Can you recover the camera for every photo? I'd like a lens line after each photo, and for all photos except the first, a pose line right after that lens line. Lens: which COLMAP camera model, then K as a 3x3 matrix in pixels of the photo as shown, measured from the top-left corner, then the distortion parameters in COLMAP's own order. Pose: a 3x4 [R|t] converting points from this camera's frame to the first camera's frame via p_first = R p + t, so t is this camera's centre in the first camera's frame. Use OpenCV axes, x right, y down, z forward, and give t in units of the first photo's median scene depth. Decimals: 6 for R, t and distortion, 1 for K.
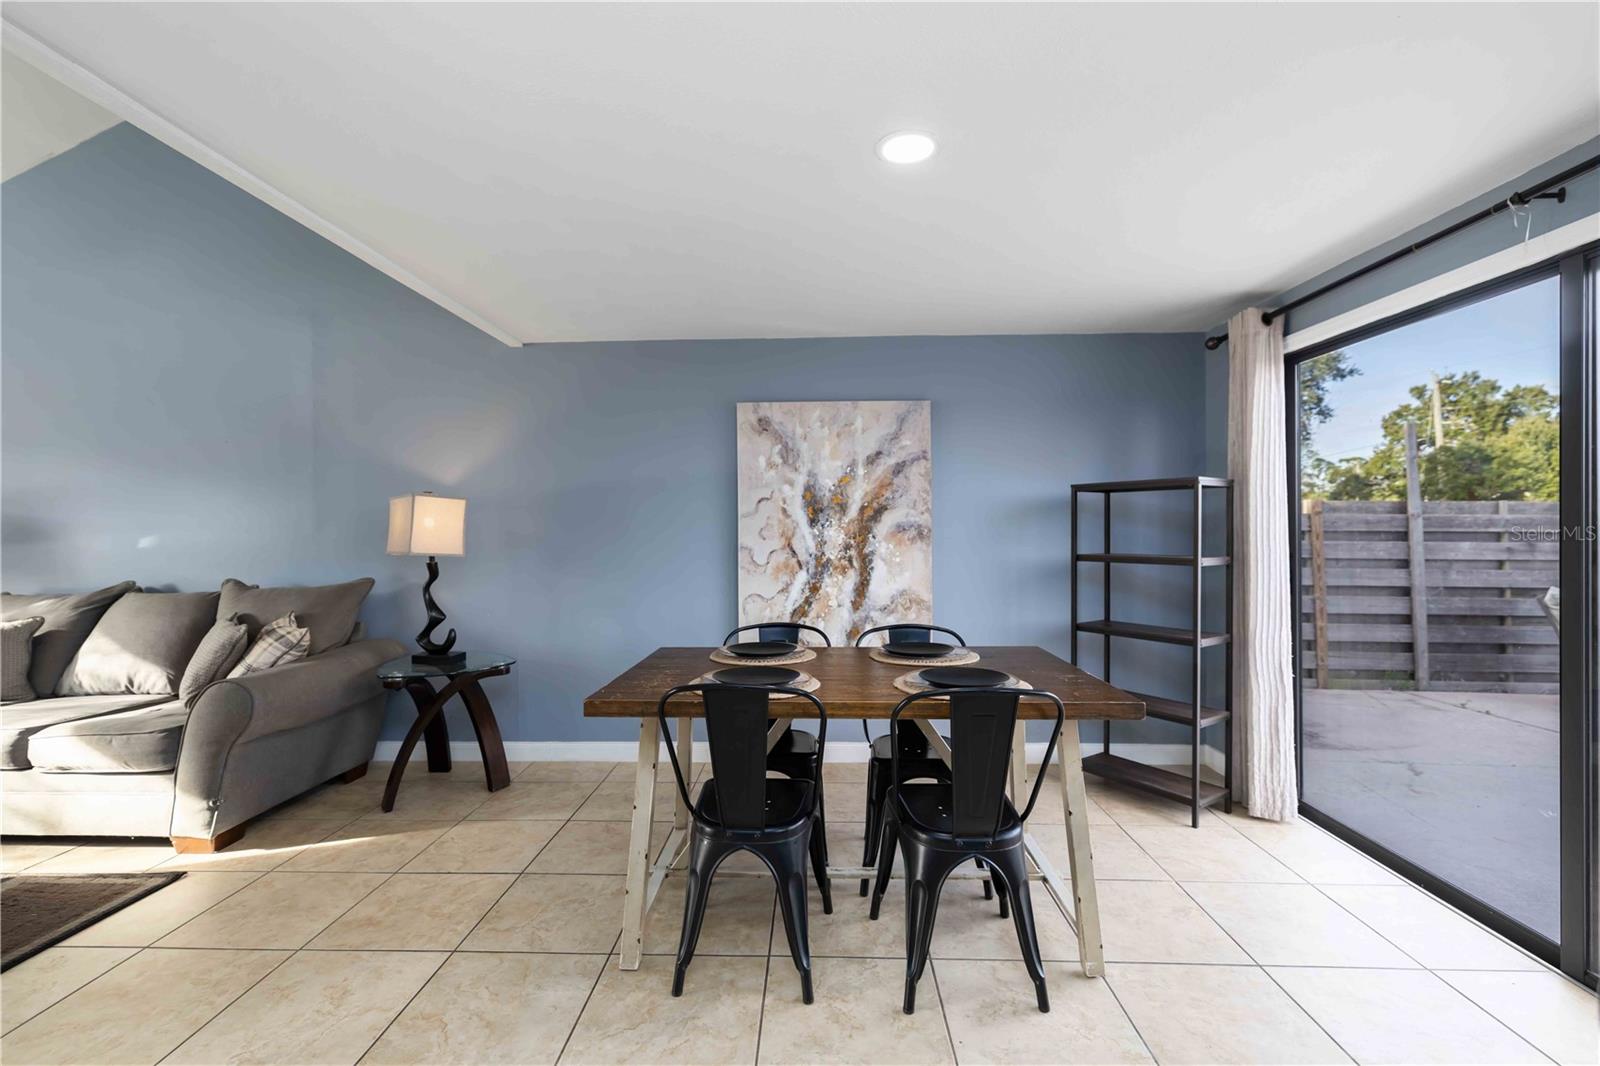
lens RADIAL K [[695.8, 0, 800.9], [0, 695.8, 533.7], [0, 0, 1]] dist [-0.001560, 0.001070]
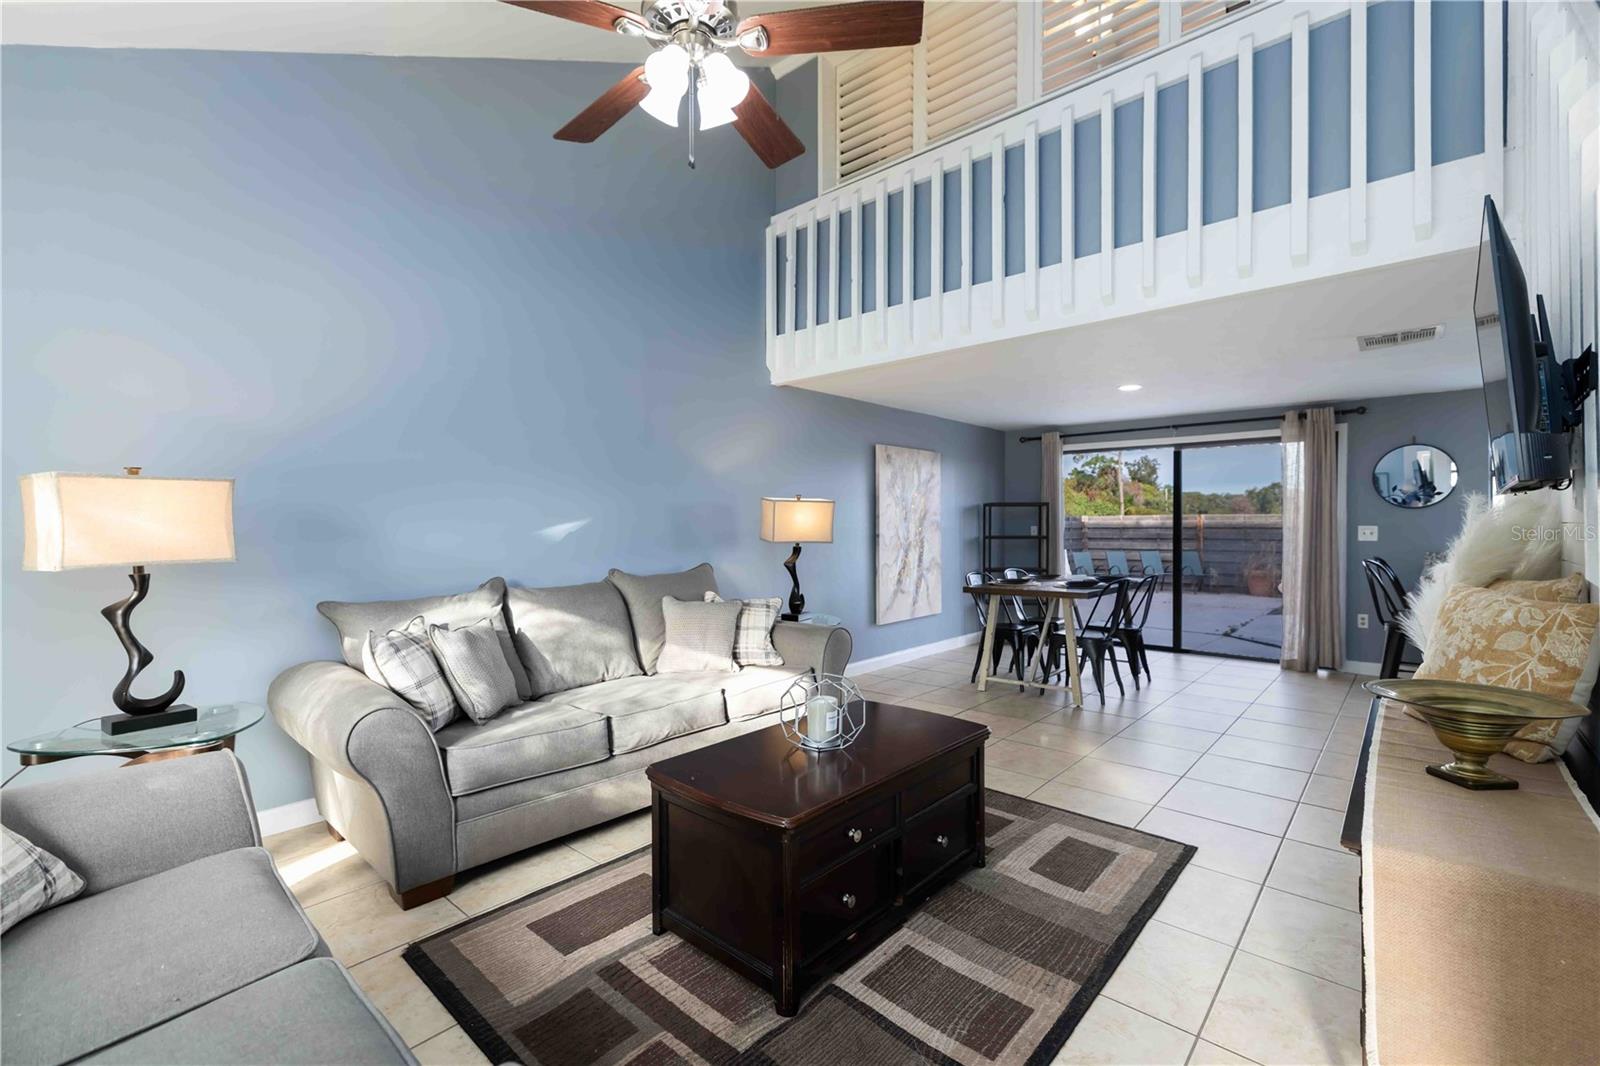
lens RADIAL K [[695.8, 0, 809.7], [0, 695.8, 531.0], [0, 0, 1]] dist [-0.001560, 0.001070]
pose [[0.643907, -0.005867, 0.765081, -1.510708], [0.006115, 0.999978, 0.002521, 0.006319], [-0.765079, 0.003055, 0.643929, 0.094043]]
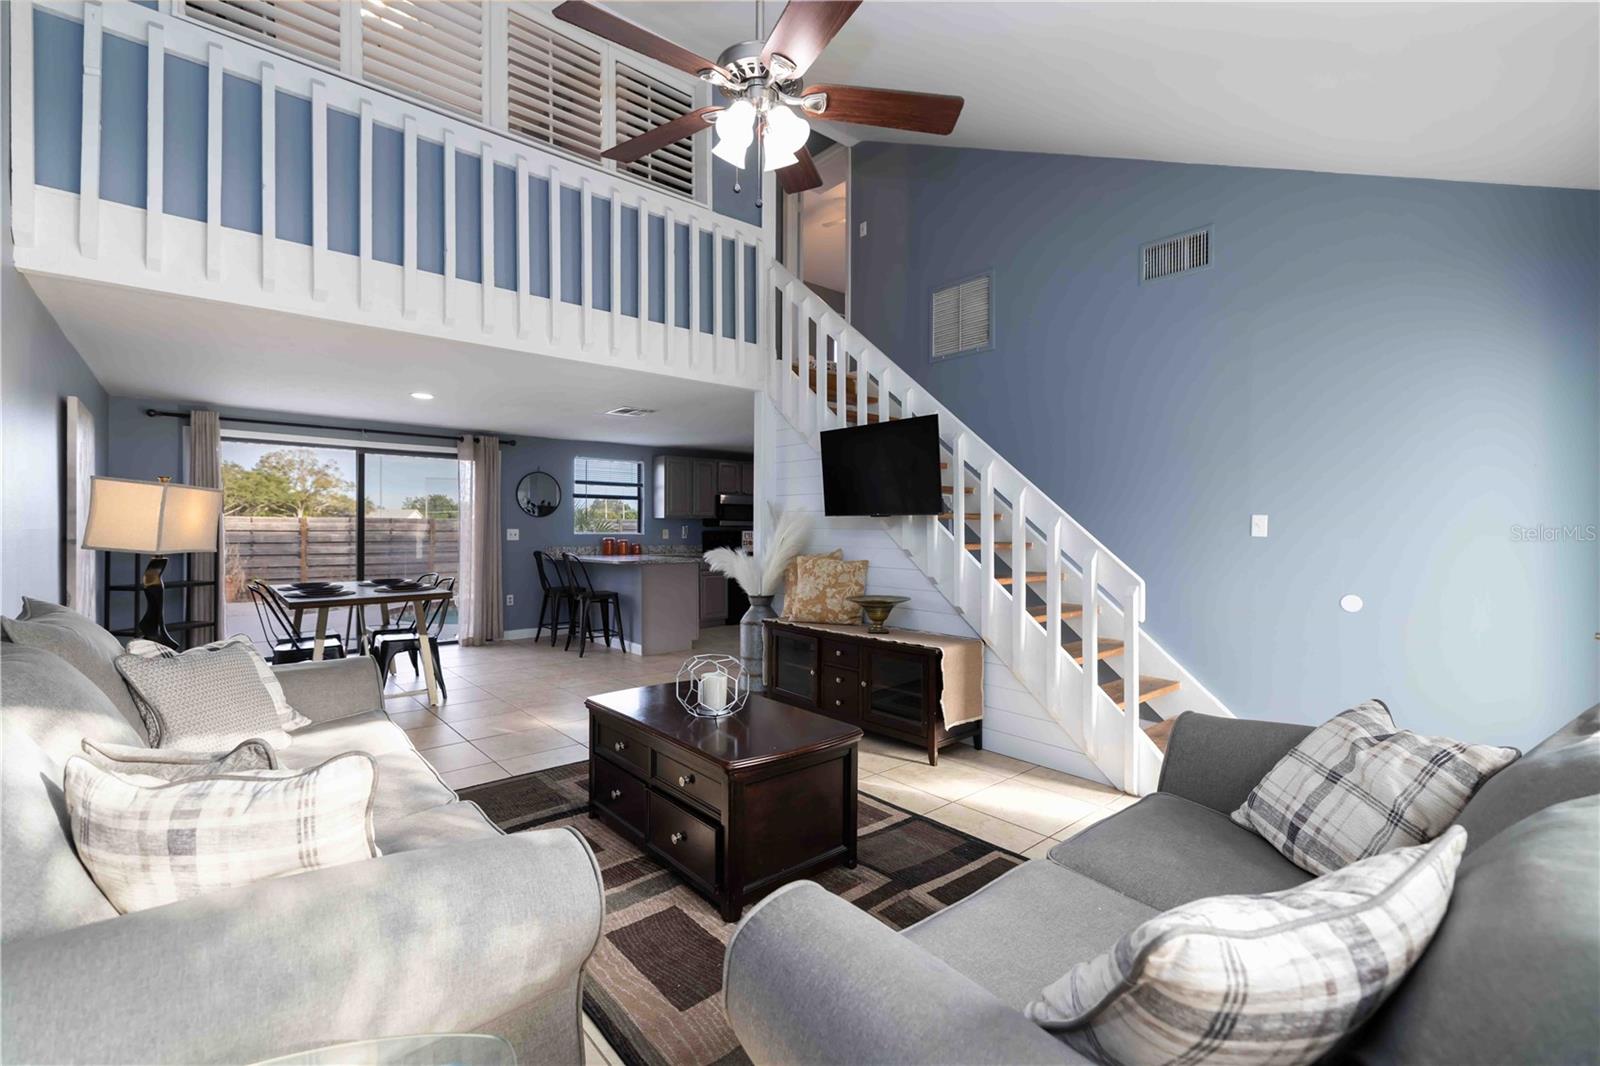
lens RADIAL K [[695.8, 0, 799.5], [0, 695.8, 527.9], [0, 0, 1]] dist [-0.001560, 0.001070]
pose [[-0.681376, 0.000336, 0.731934, -1.640905], [0.001505, 0.999998, 0.000942, 0.001838], [-0.731932, 0.001744, -0.681375, 0.982435]]
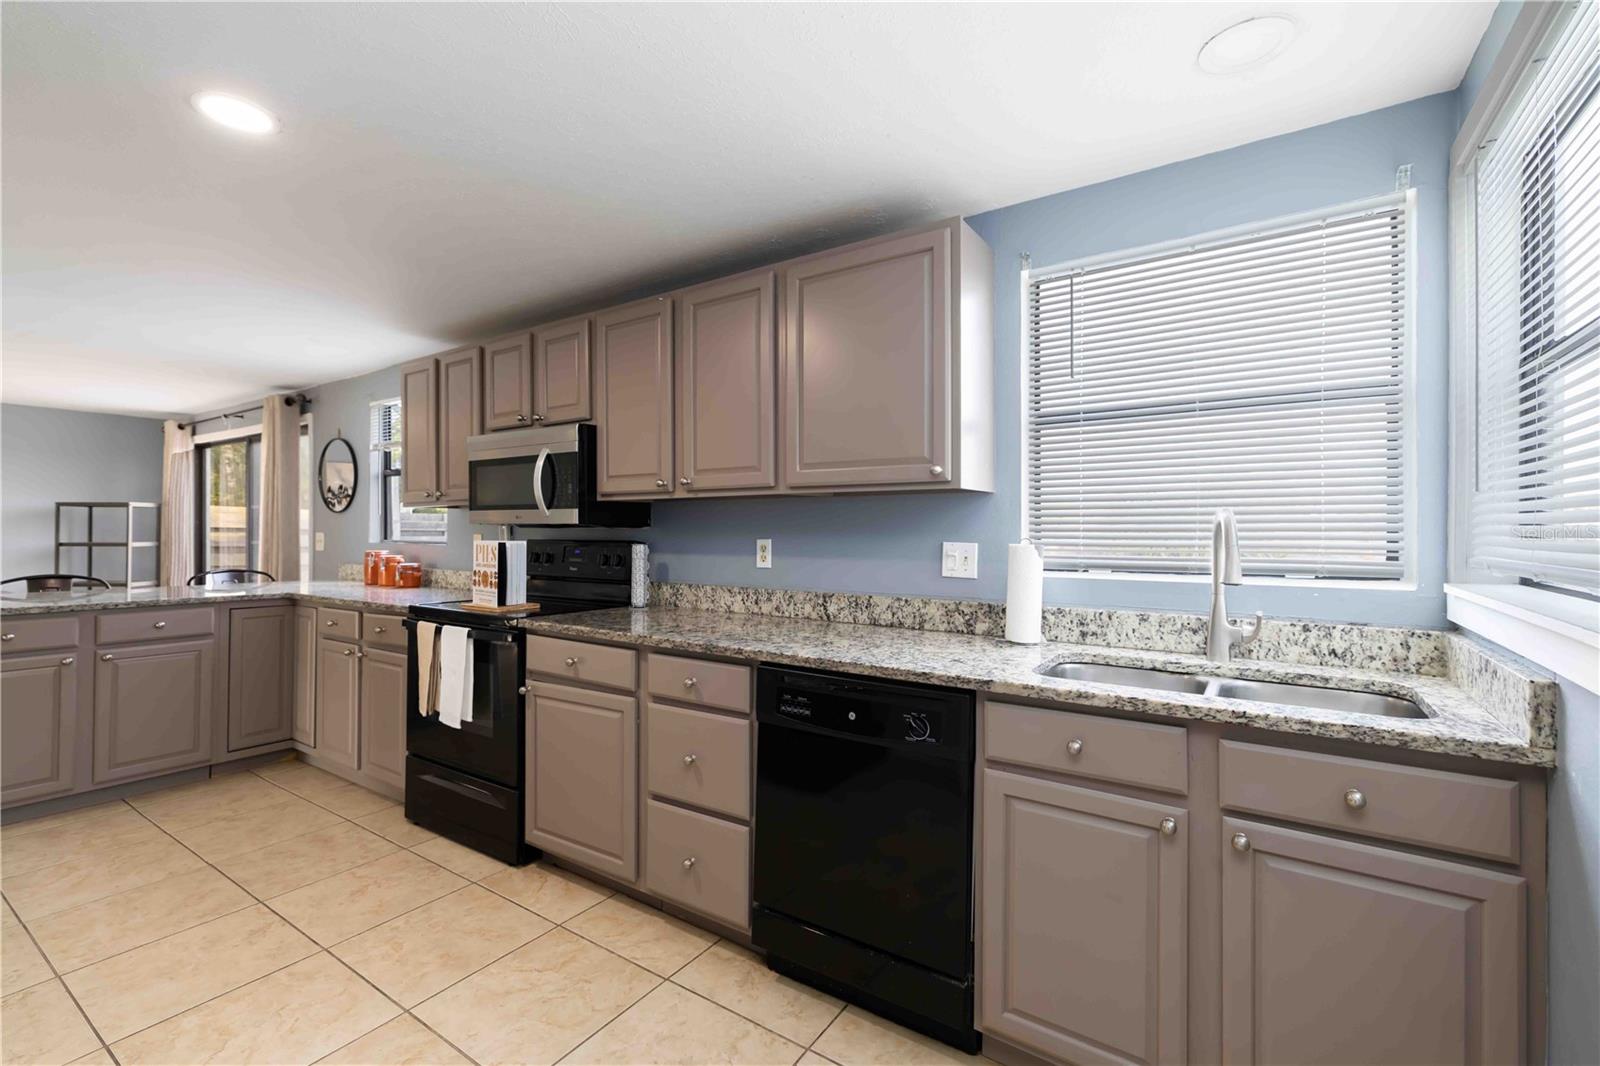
lens RADIAL K [[695.8, 0, 804.3], [0, 695.8, 524.4], [0, 0, 1]] dist [-0.001560, 0.001070]
pose [[0.536035, 0.009497, 0.844142, -0.067800], [0.001247, 0.999927, -0.012041, 0.007484], [-0.844195, 0.007507, 0.535984, -1.435137]]
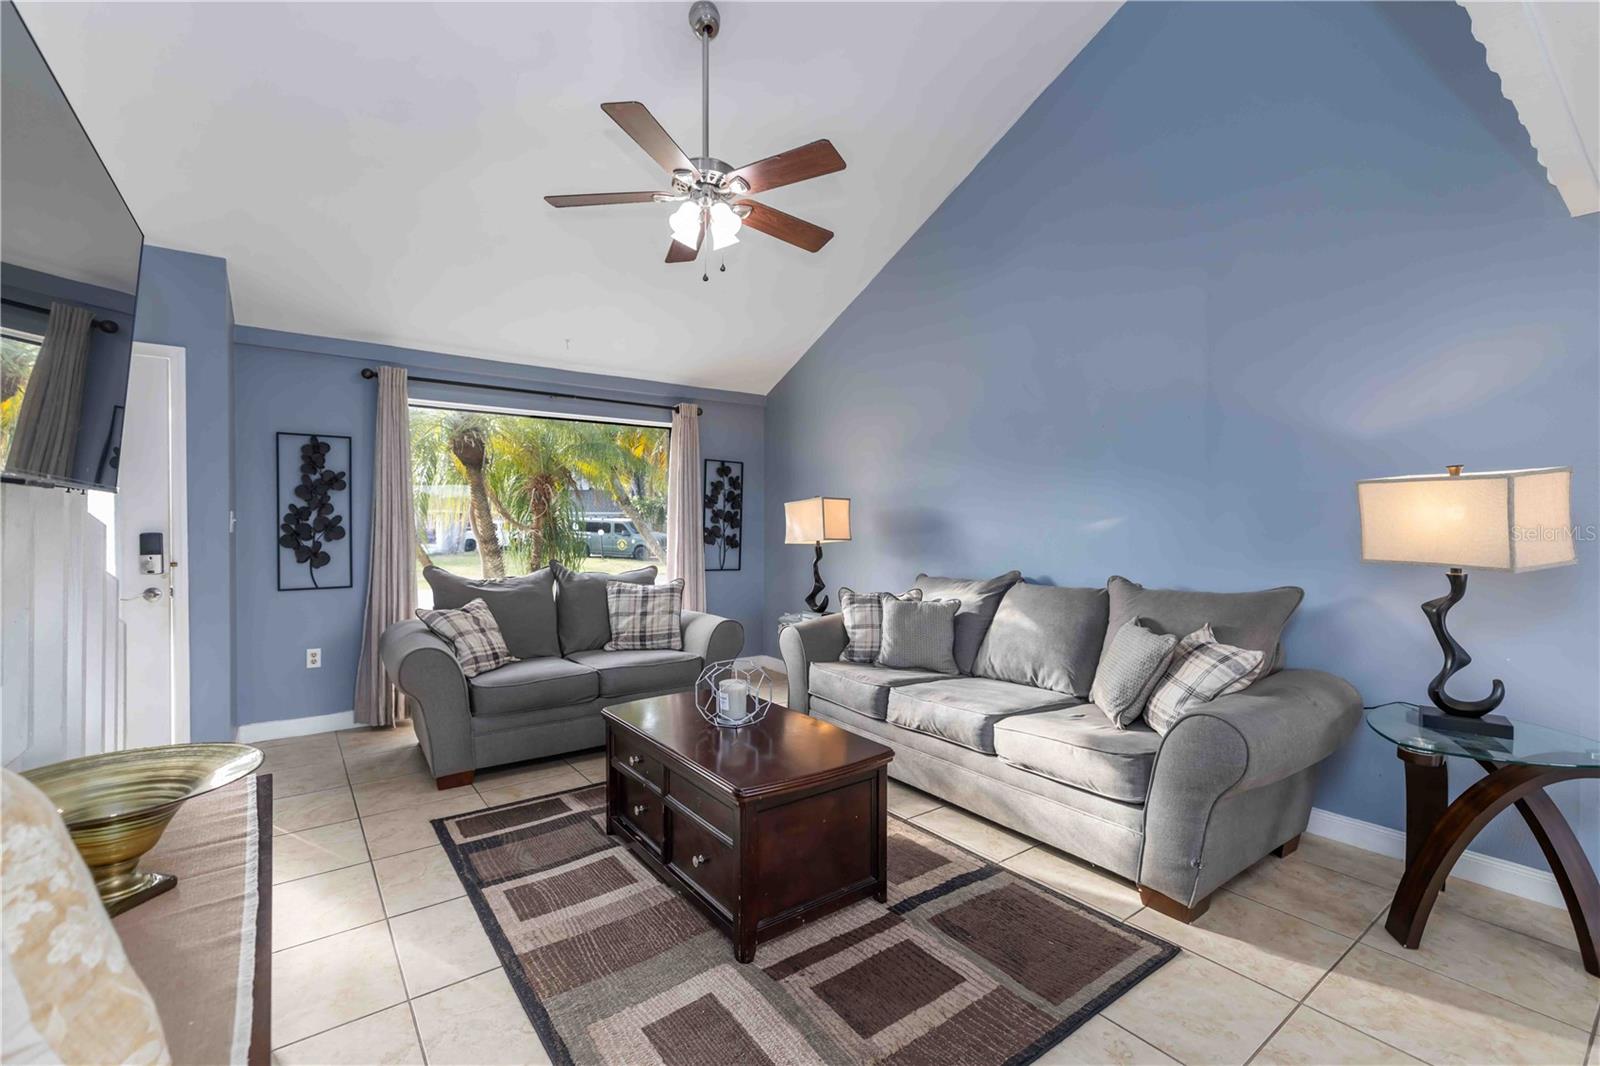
lens RADIAL K [[695.8, 0, 789.3], [0, 695.8, 528.7], [0, 0, 1]] dist [-0.001560, 0.001070]
pose [[0.610359, 0.014023, -0.792001, -0.379814], [-0.014404, 0.999874, 0.006602, 0.002572], [0.791994, 0.007378, 0.610484, 0.106544]]
